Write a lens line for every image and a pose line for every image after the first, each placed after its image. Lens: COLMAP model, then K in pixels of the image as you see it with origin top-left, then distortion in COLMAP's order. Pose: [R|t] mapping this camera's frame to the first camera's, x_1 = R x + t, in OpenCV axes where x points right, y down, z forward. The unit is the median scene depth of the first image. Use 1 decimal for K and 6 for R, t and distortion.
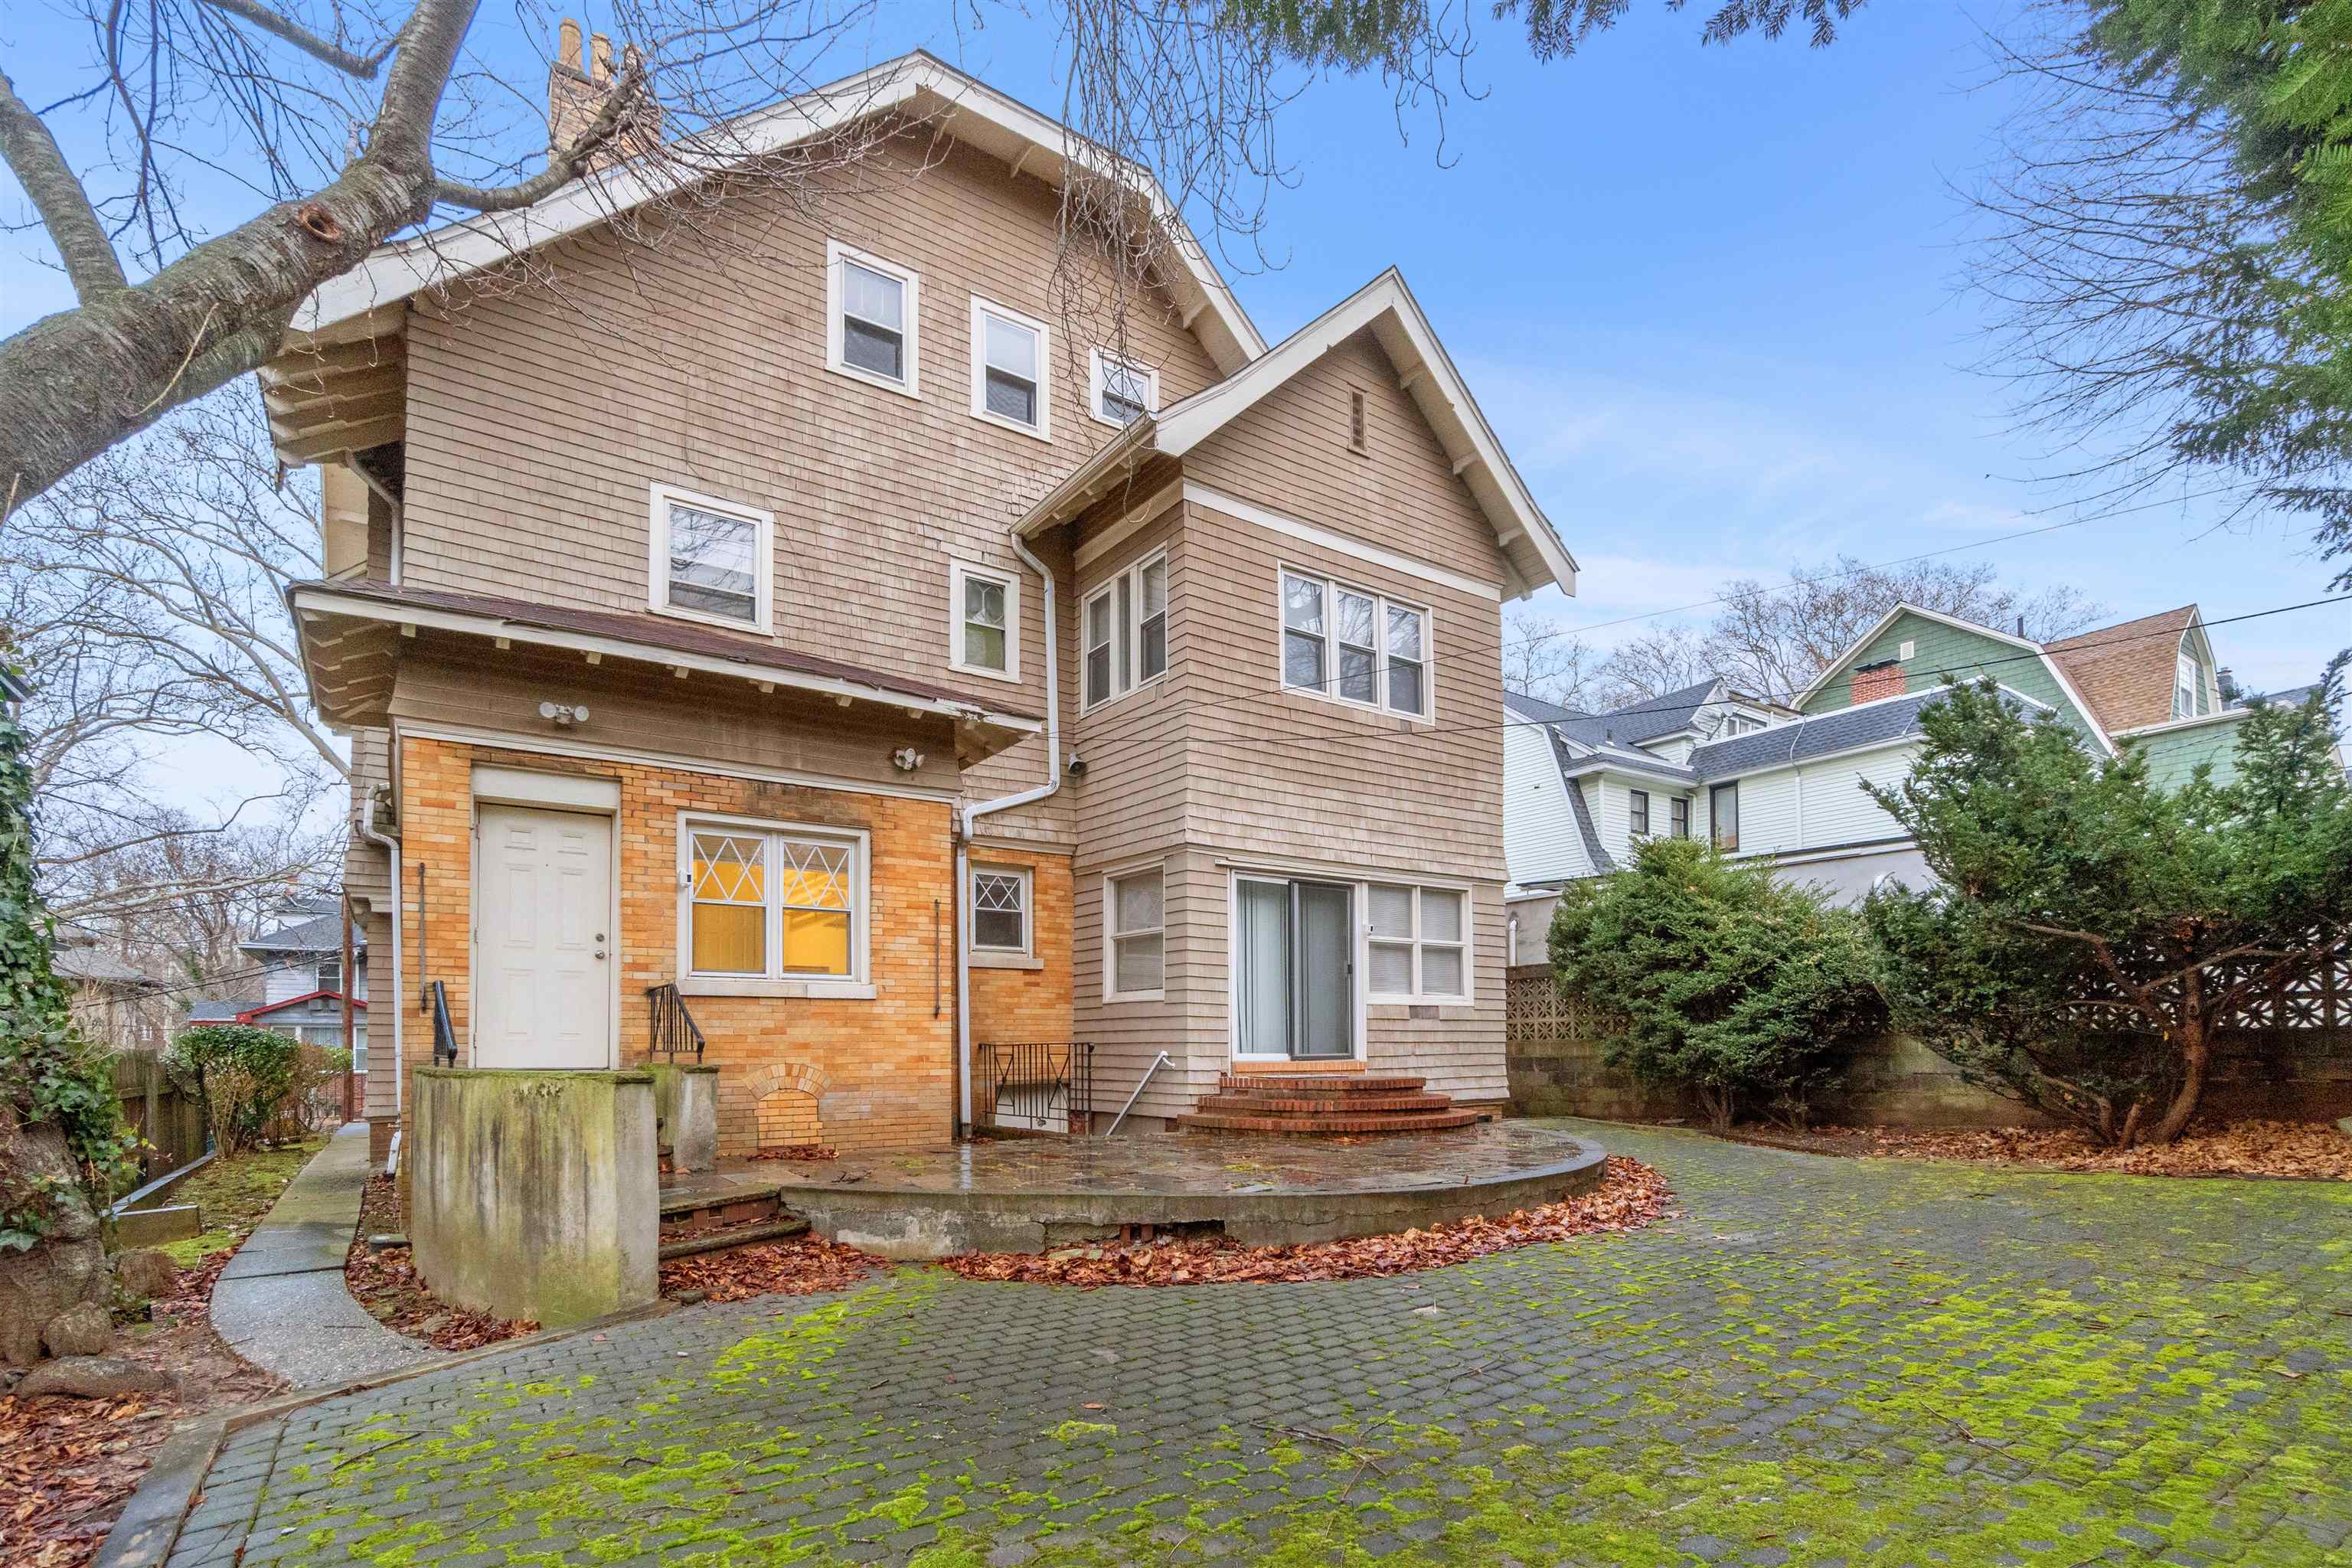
lens RADIAL K [[1014.1, 0, 1170.4], [0, 1014.1, 770.6], [0, 0, 1]] dist [-0.001188, 0.000571]
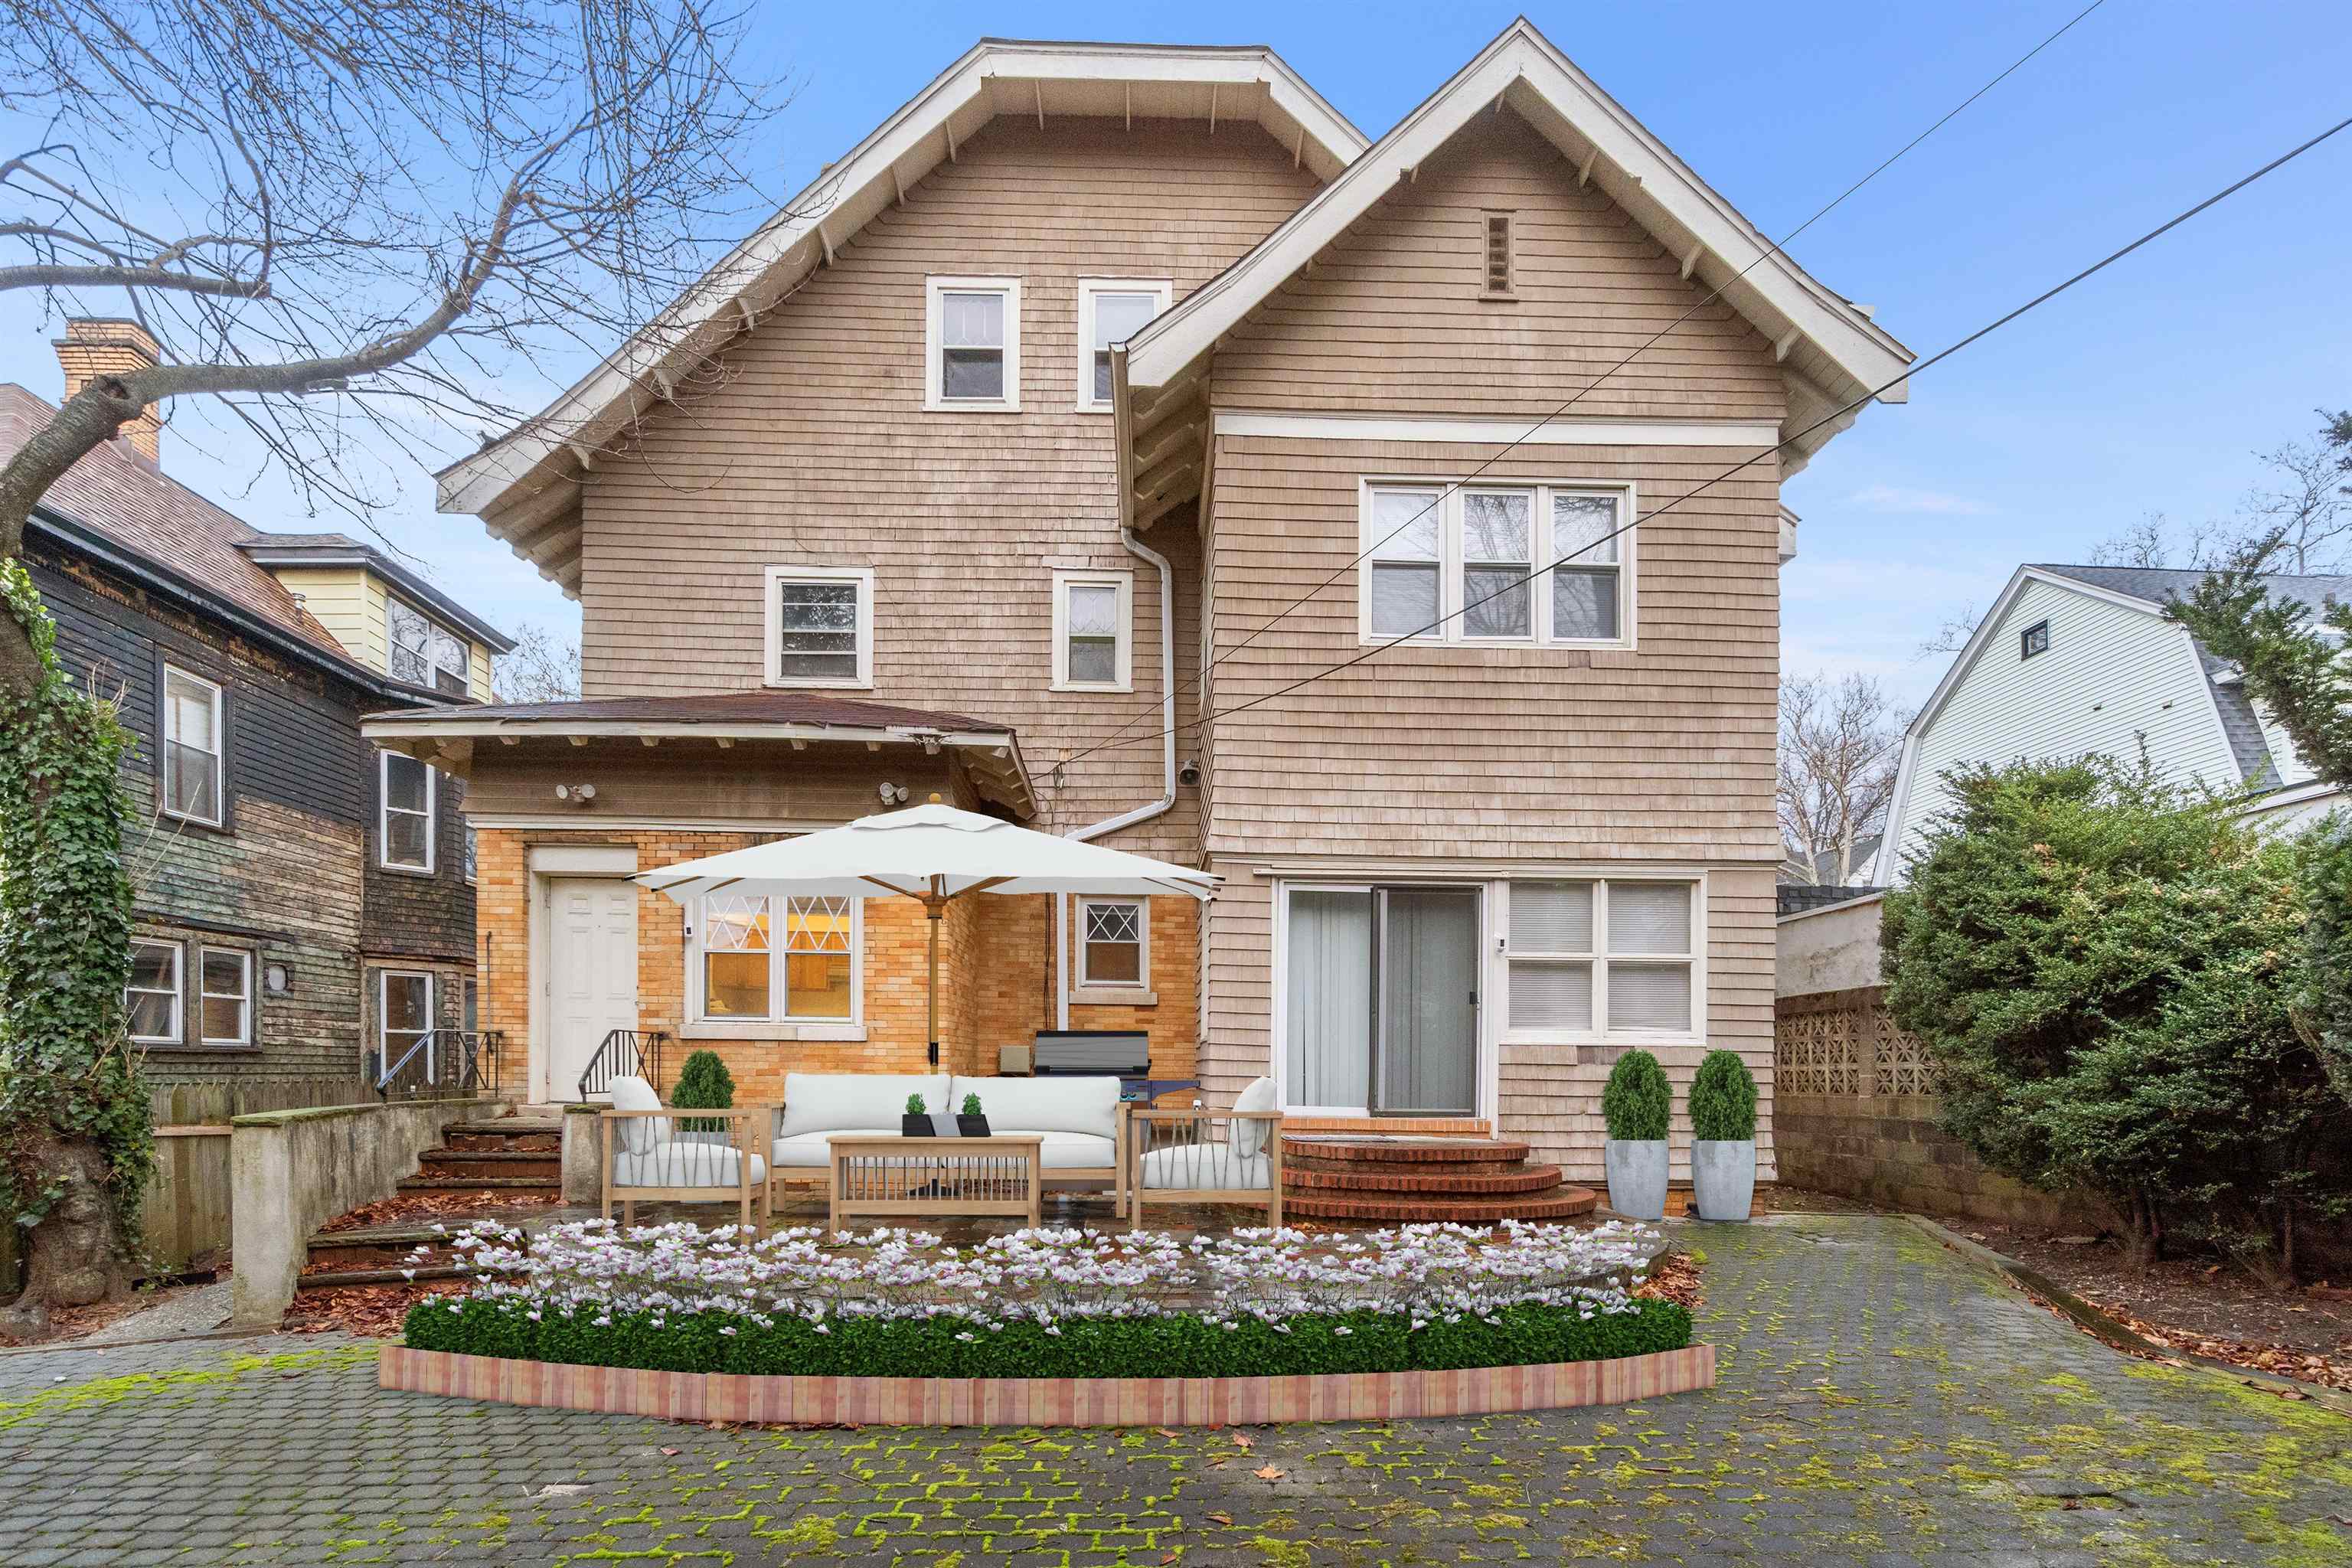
lens RADIAL K [[1040.5, 0, 1175.9], [0, 1040.5, 854.3], [0, 0, 1]] dist [-0.001641, -0.000139]
pose [[0.852347, -0.091589, -0.514893, 0.374946], [0.121327, 0.992314, 0.024332, 0.042973], [0.508708, -0.083210, 0.856909, 0.226718]]
